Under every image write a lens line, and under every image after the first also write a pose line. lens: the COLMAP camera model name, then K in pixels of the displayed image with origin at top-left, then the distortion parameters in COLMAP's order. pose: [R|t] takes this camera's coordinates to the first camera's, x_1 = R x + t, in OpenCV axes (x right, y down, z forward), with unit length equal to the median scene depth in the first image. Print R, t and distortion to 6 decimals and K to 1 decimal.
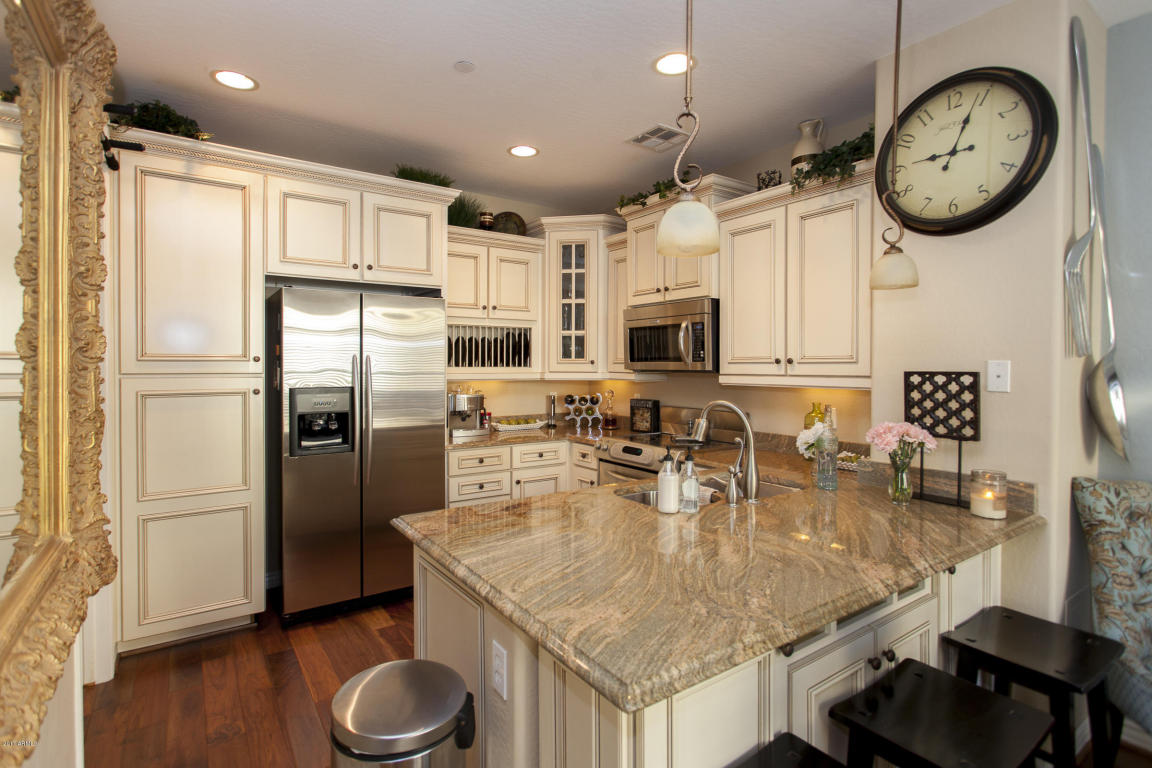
lens RADIAL K [[554.1, 0, 553.7], [0, 554.1, 358.1], [0, 0, 1]] dist [-0.010430, -0.000180]
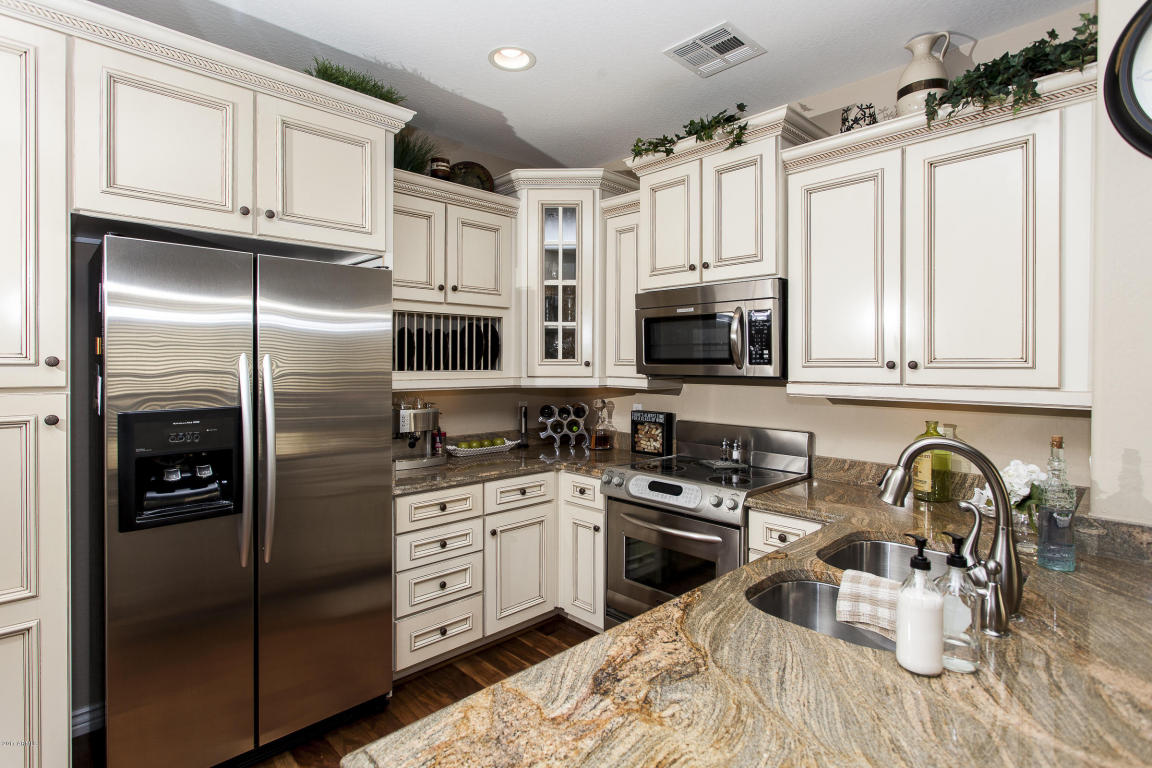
lens RADIAL K [[578.7, 0, 582.1], [0, 578.7, 355.5], [0, 0, 1]] dist [0.002598, 0.000904]
pose [[0.982060, 0.001392, 0.188565, -0.094436], [-0.001488, 0.999999, 0.000367, -0.004655], [-0.188564, -0.000641, 0.982061, 0.249674]]
